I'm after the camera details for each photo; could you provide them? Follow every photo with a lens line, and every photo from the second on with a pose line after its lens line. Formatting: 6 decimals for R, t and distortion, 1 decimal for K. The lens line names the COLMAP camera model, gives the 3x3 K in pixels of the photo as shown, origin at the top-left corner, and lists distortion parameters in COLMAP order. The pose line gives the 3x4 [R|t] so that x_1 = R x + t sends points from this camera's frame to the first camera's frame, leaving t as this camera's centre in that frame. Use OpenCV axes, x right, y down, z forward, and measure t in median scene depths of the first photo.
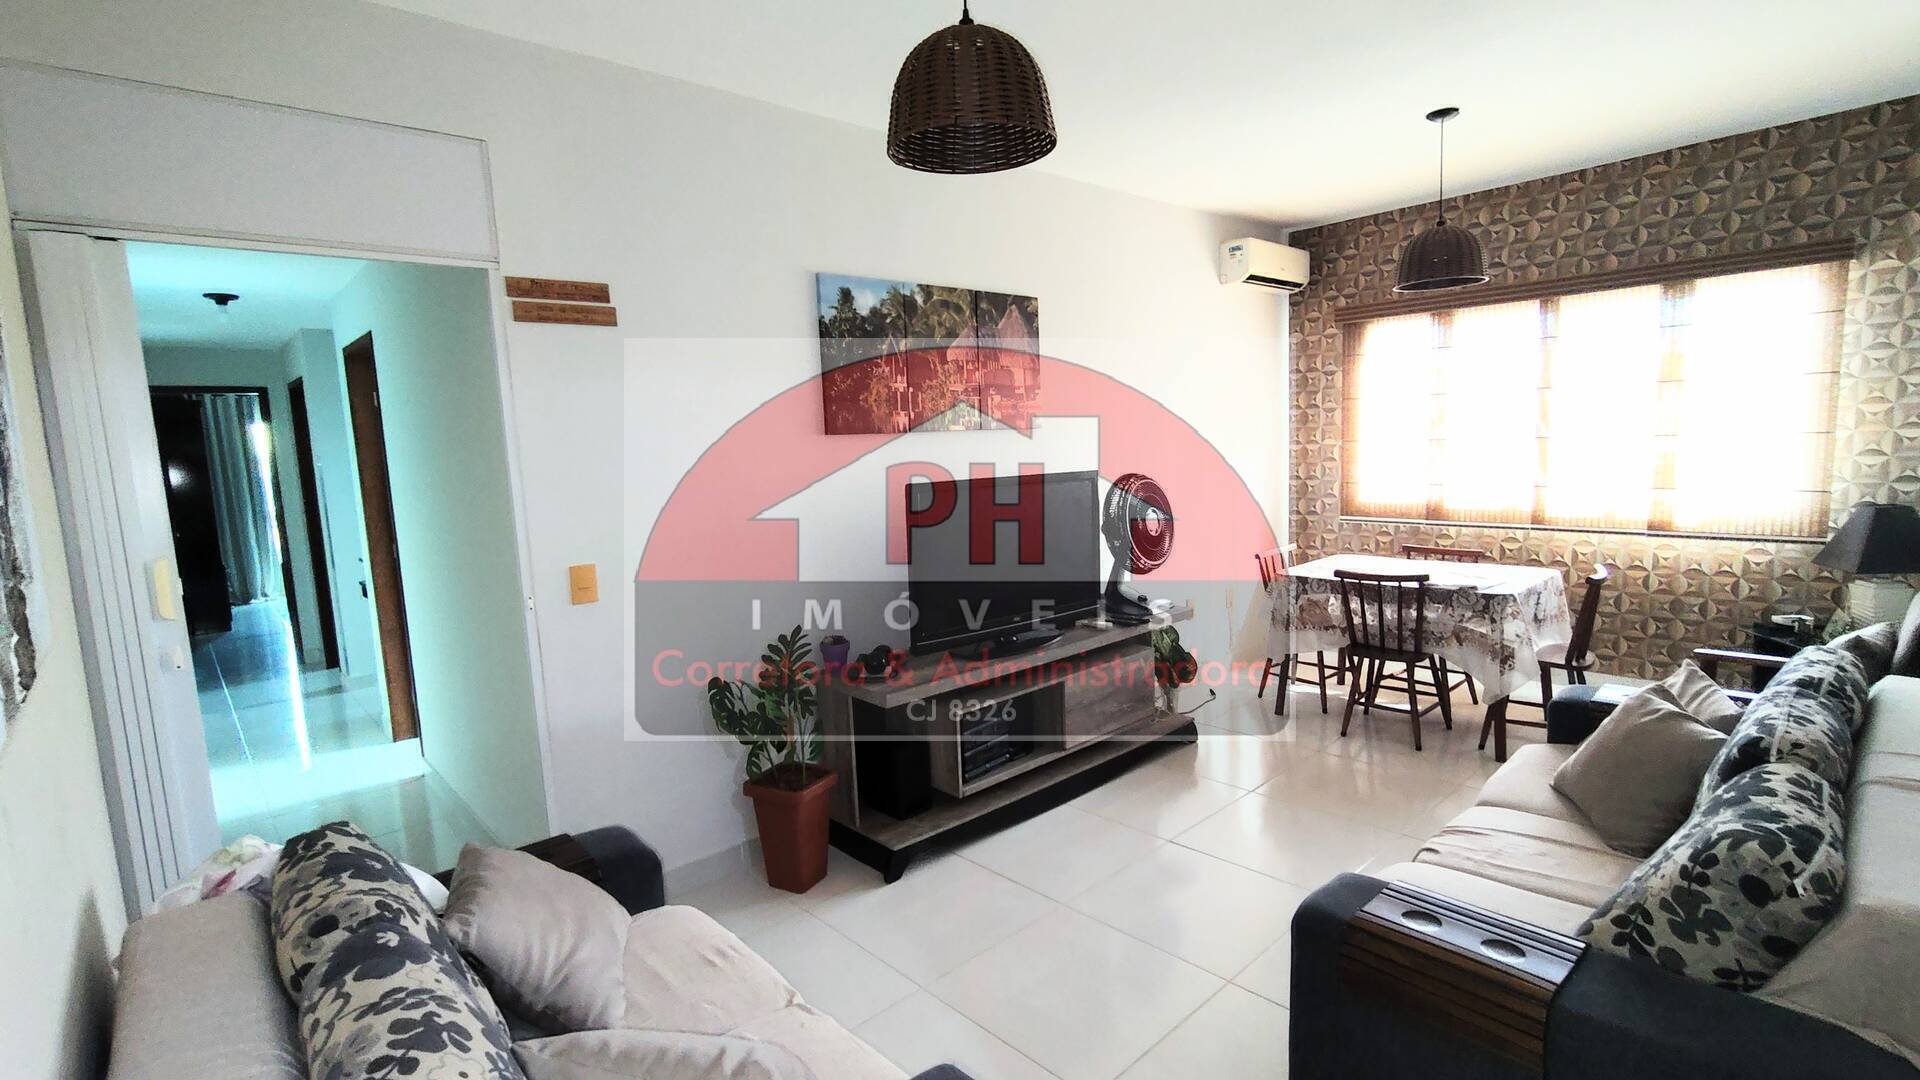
lens RADIAL K [[881.2, 0, 960.7], [0, 881.2, 542.1], [0, 0, 1]] dist [-0.009368, 0.005146]
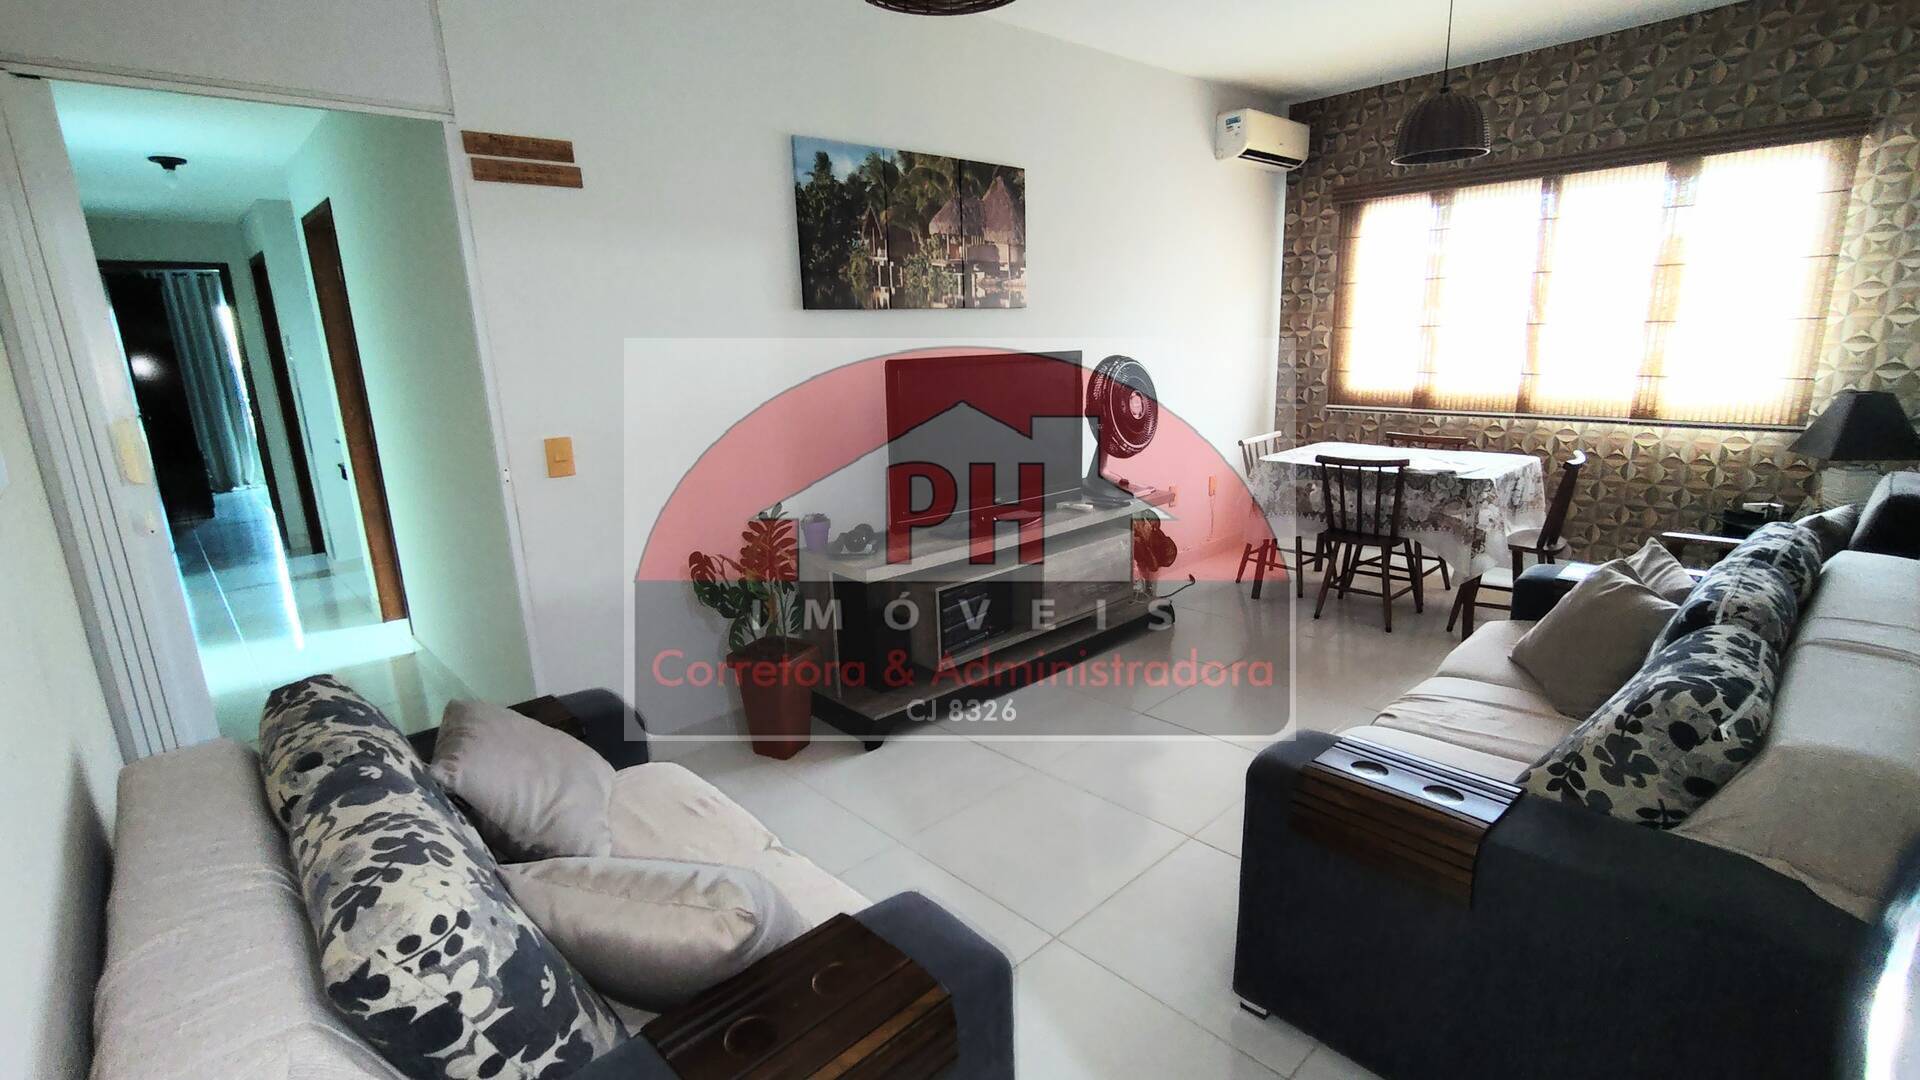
lens RADIAL K [[881.2, 0, 960.6], [0, 881.2, 541.6], [0, 0, 1]] dist [-0.009368, 0.005146]
pose [[0.999918, 0.005859, 0.011343, 0.010083], [-0.007133, 0.993259, 0.115699, 0.018121], [-0.010589, -0.115771, 0.993220, -0.002264]]
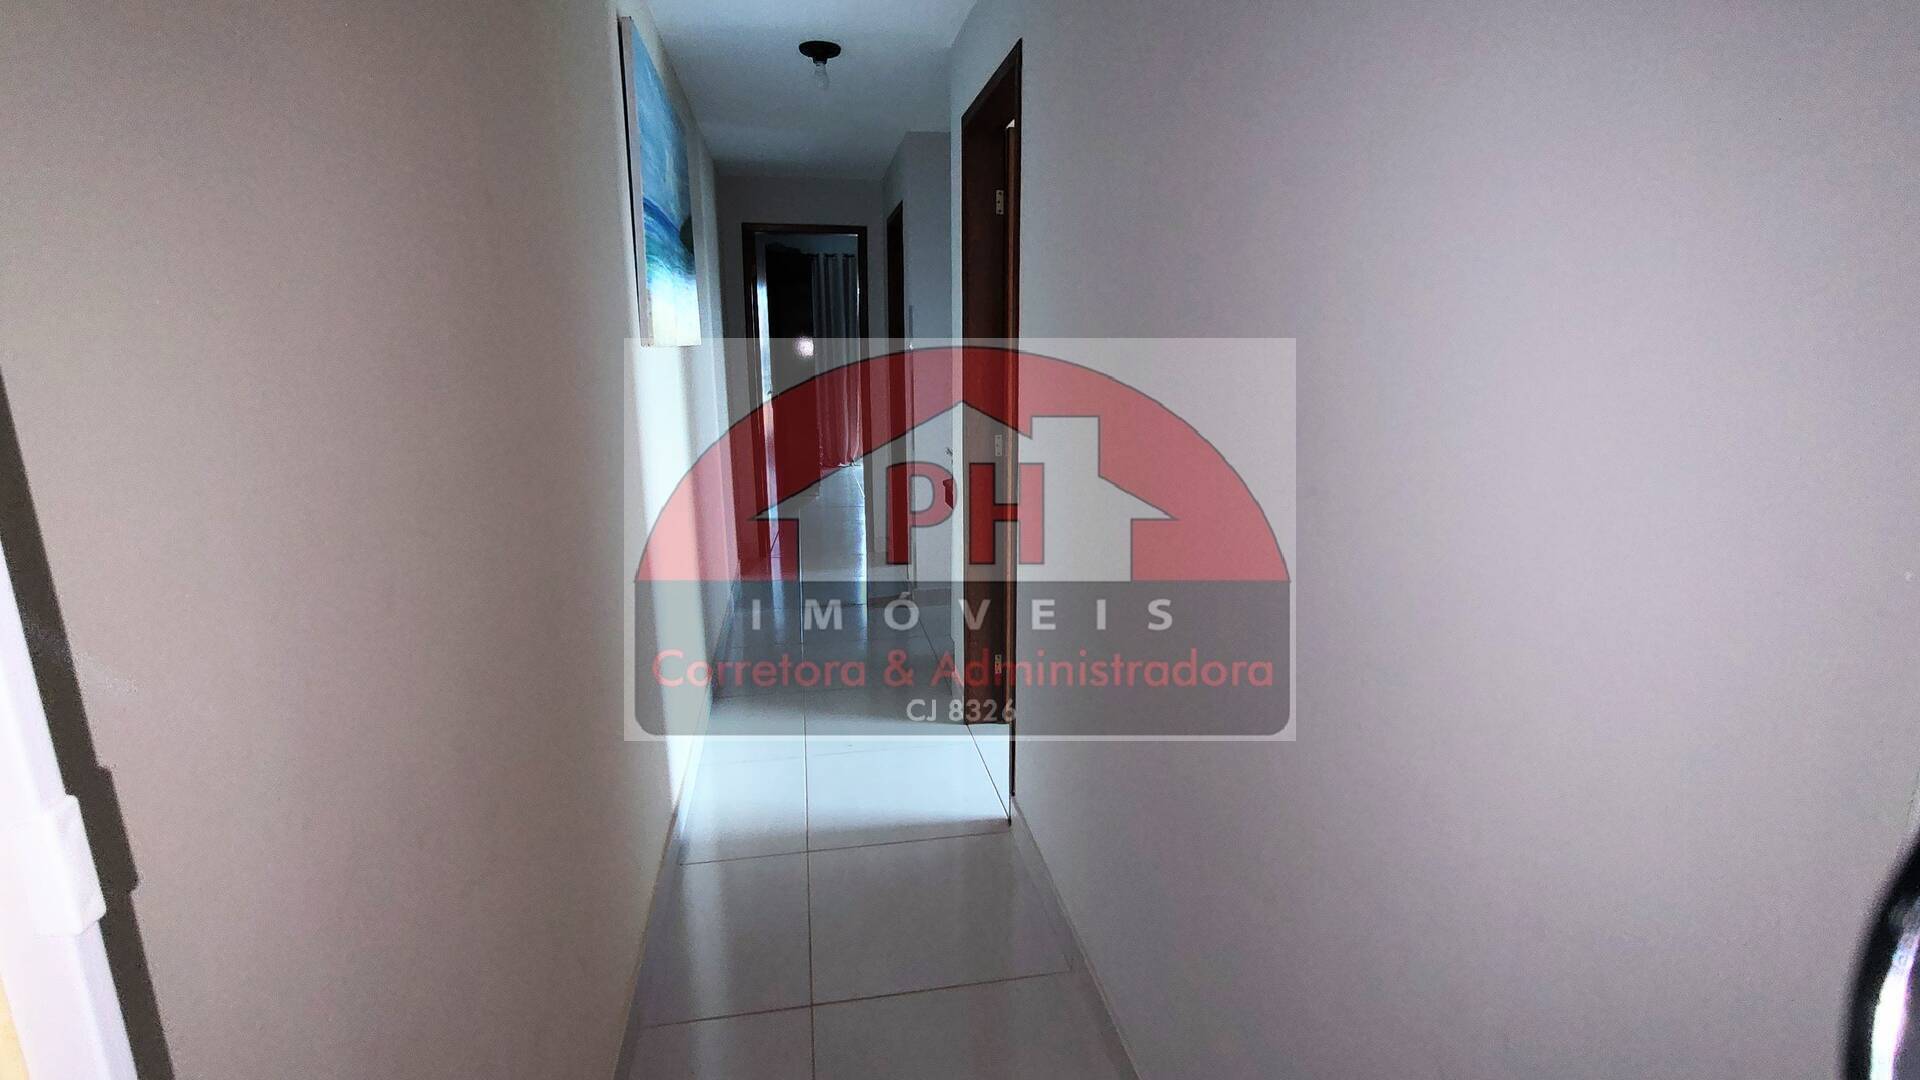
lens RADIAL K [[881.2, 0, 964.1], [0, 881.2, 542.0], [0, 0, 1]] dist [-0.009368, 0.005146]
pose [[0.845904, 0.162050, -0.508121, -0.420192], [-0.102320, 0.984334, 0.143585, -0.017243], [0.523429, -0.069468, 0.849233, 0.559361]]
